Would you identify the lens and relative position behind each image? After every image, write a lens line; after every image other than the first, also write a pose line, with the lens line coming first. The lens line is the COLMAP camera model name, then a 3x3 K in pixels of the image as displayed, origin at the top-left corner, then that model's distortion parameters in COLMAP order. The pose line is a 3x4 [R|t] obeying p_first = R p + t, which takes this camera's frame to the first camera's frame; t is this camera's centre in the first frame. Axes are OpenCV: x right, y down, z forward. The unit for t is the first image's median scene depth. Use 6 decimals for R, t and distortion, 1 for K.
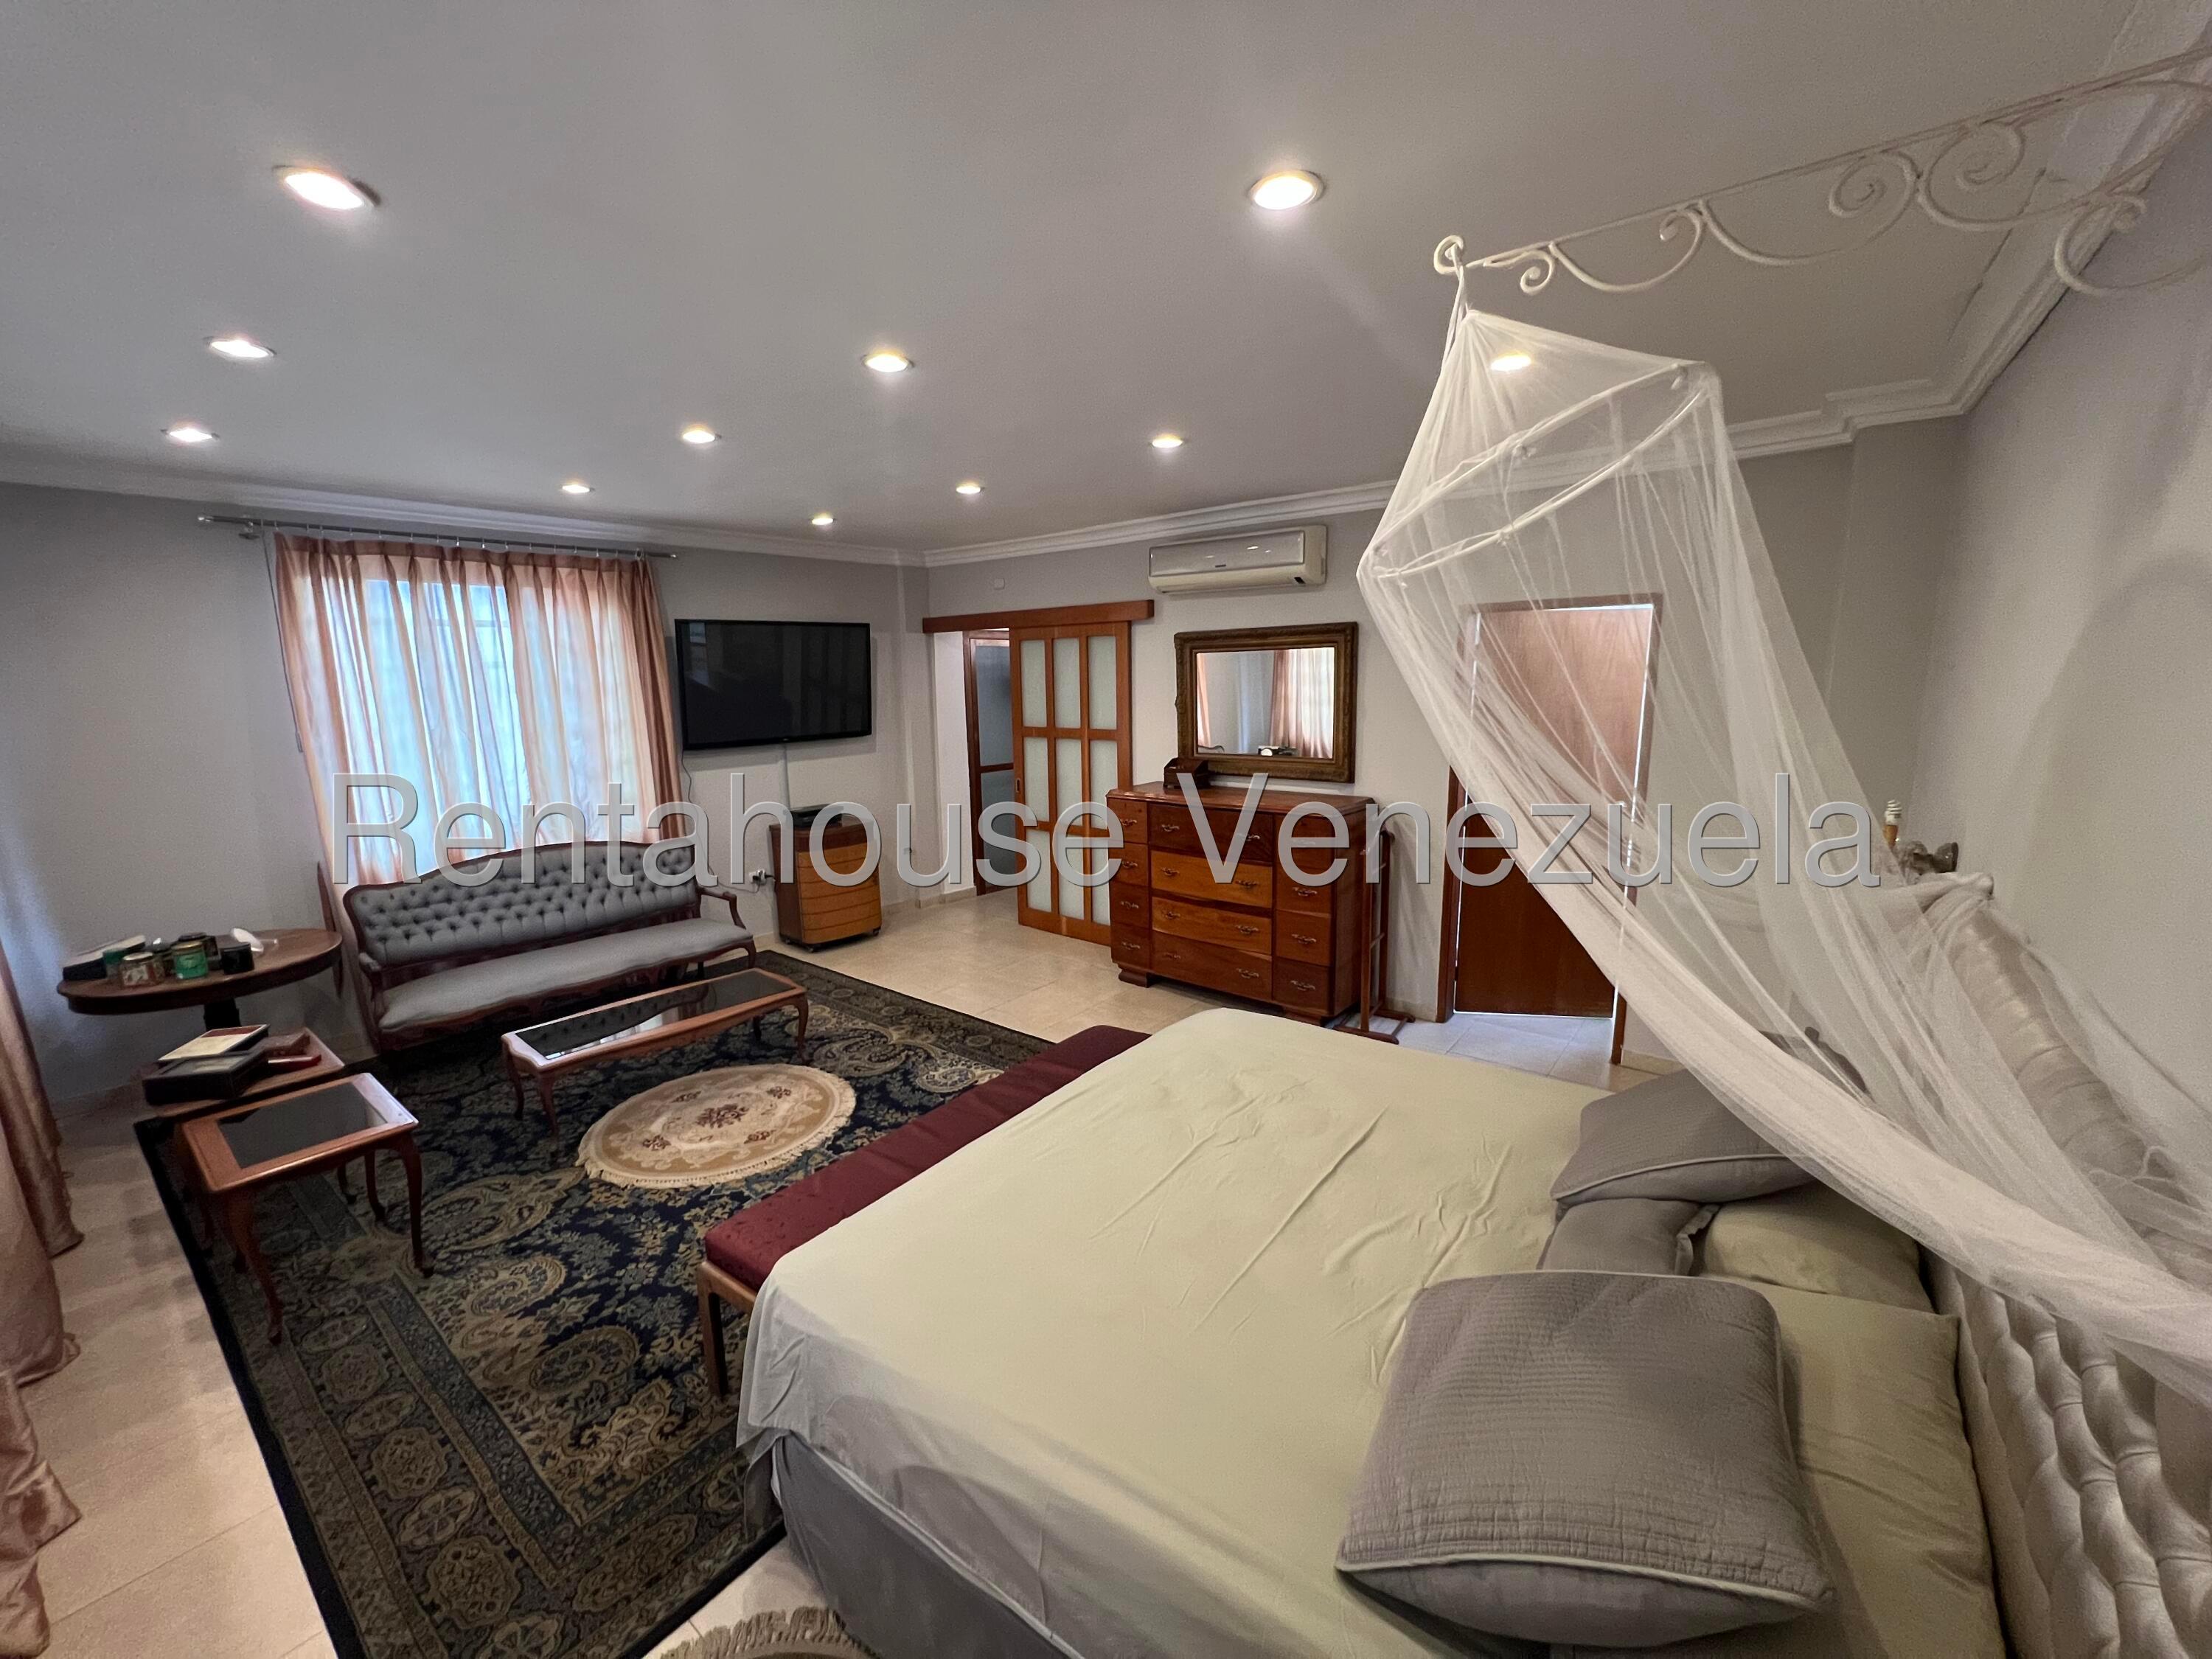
lens RADIAL K [[872.1, 0, 1109.9], [0, 872.1, 830.2], [0, 0, 1]] dist [-0.001443, 0.000006]
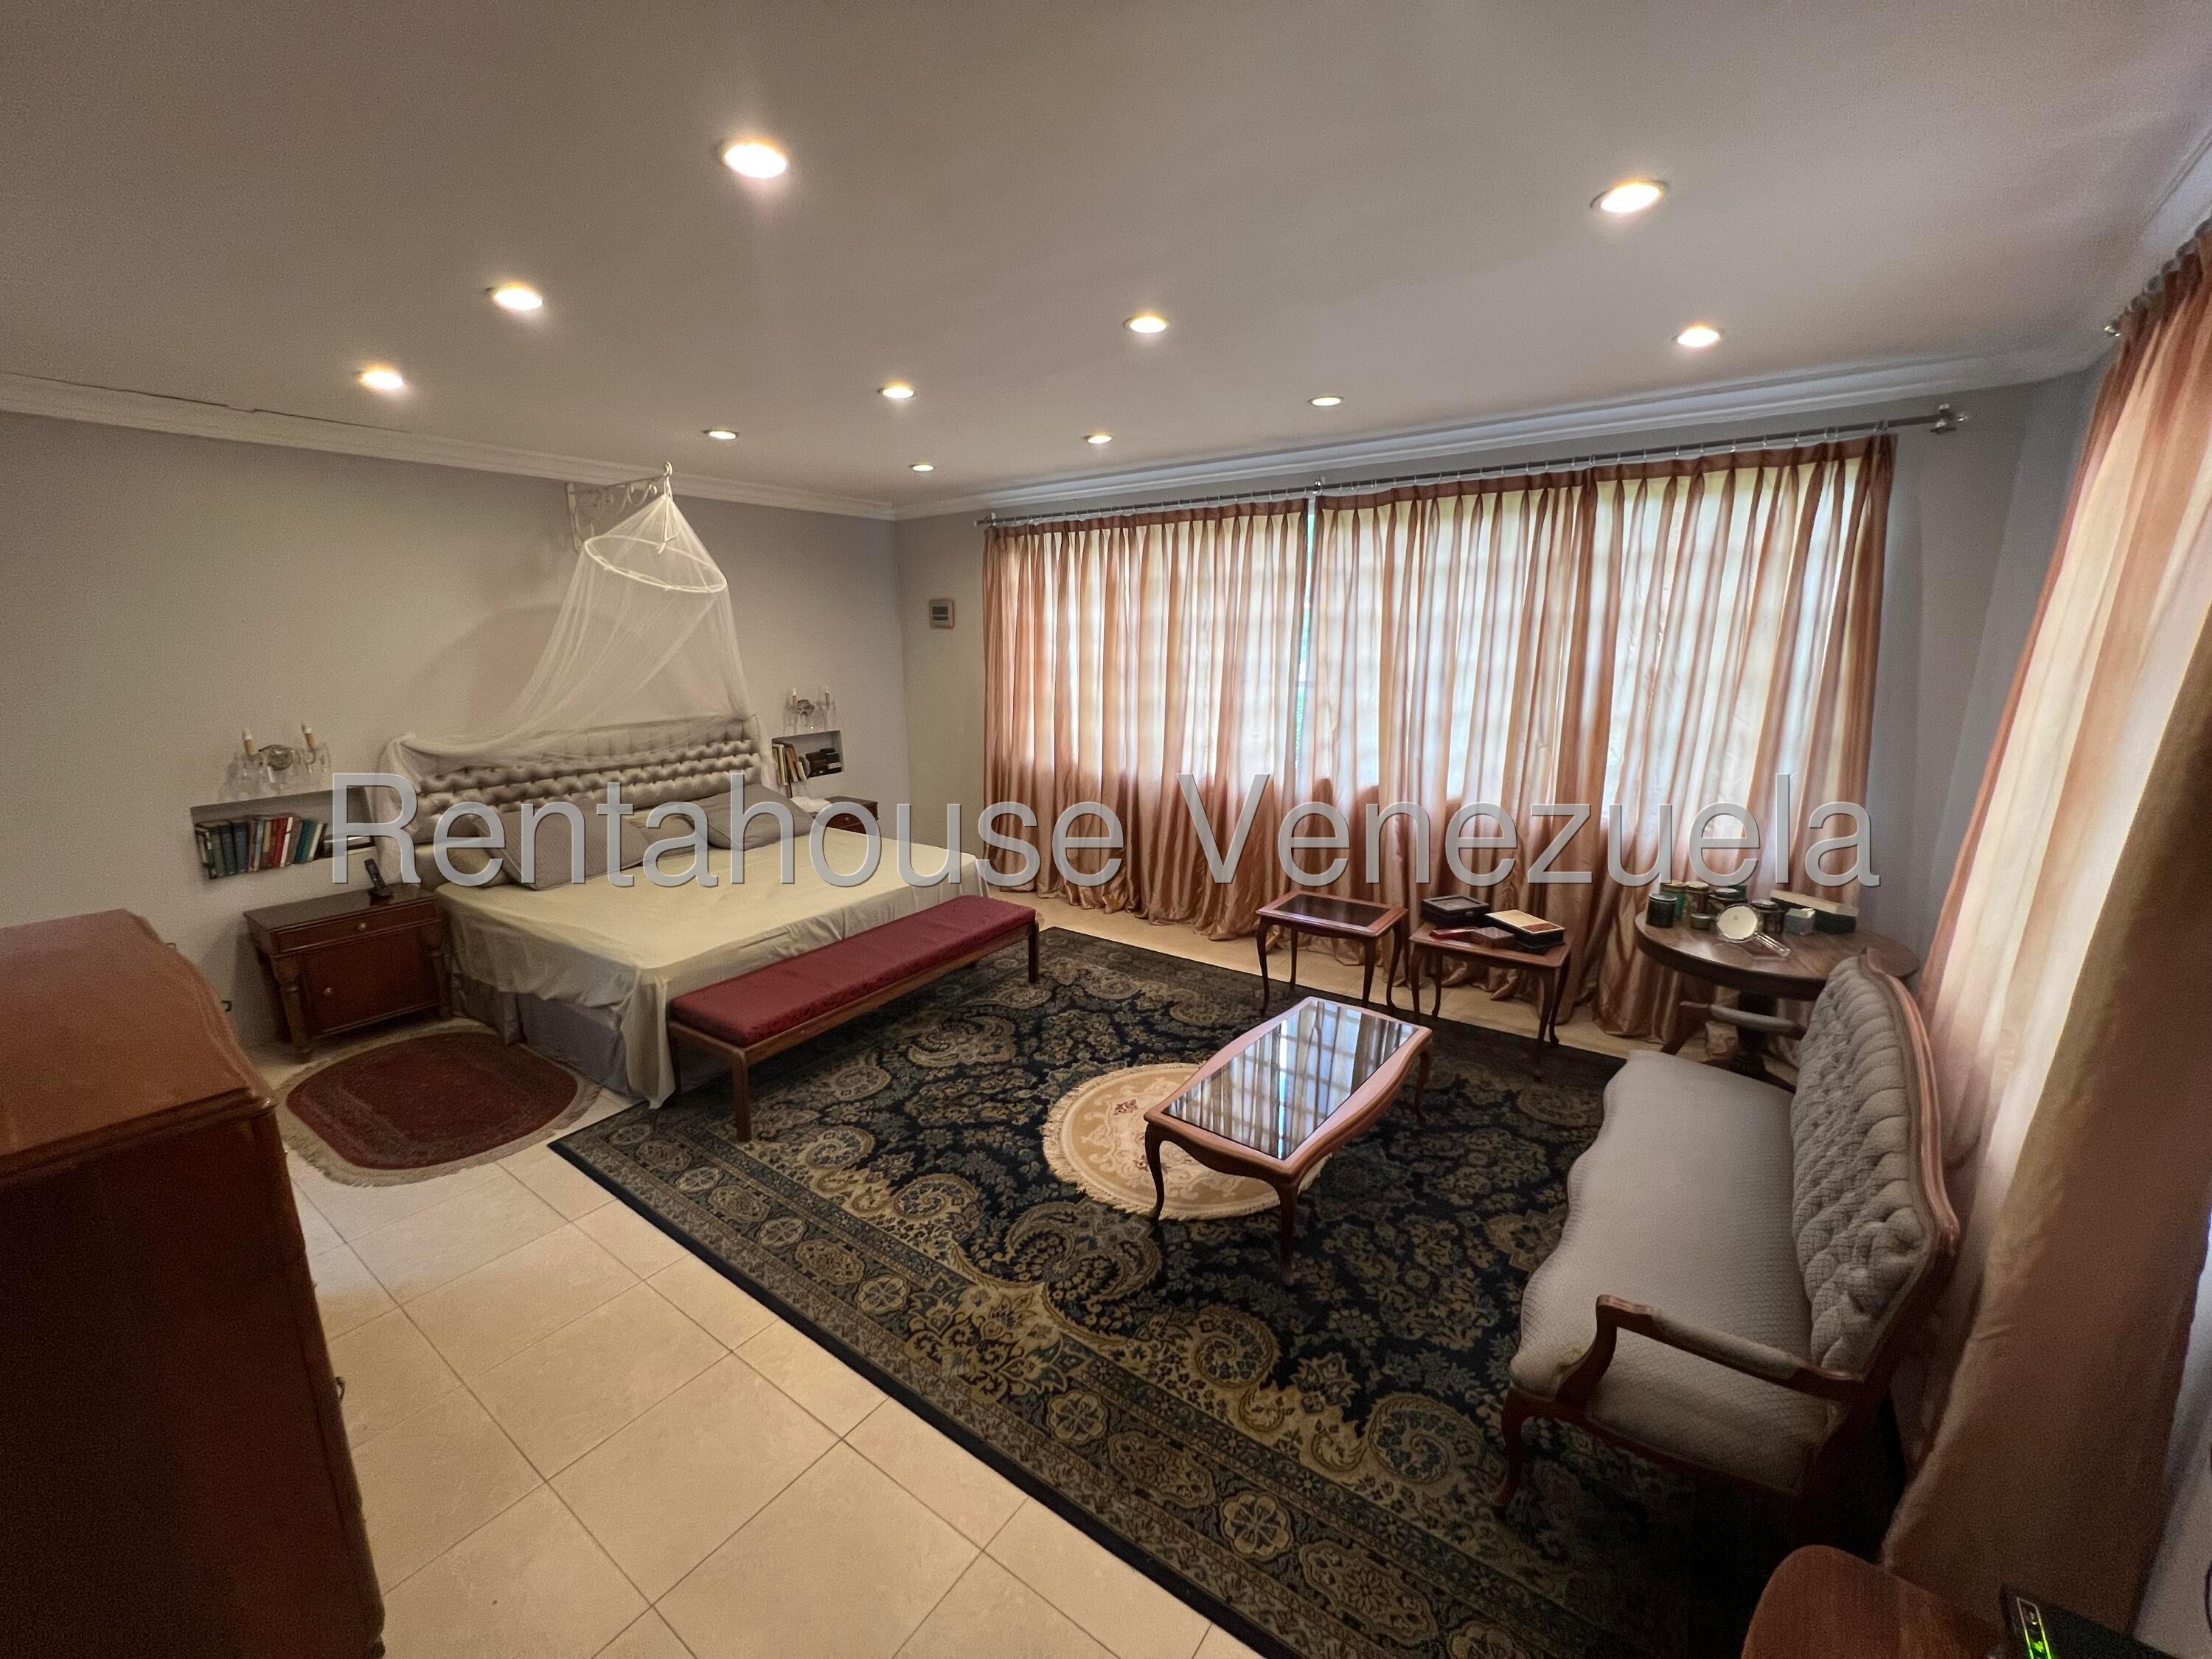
lens RADIAL K [[886.2, 0, 1102.1], [0, 886.2, 829.2], [0, 0, 1]] dist [0.000782, -0.000052]
pose [[-0.998984, 0.024073, -0.038096, -0.330757], [0.007201, 0.919779, 0.392372, -0.296661], [0.044485, 0.391699, -0.919018, 1.691492]]
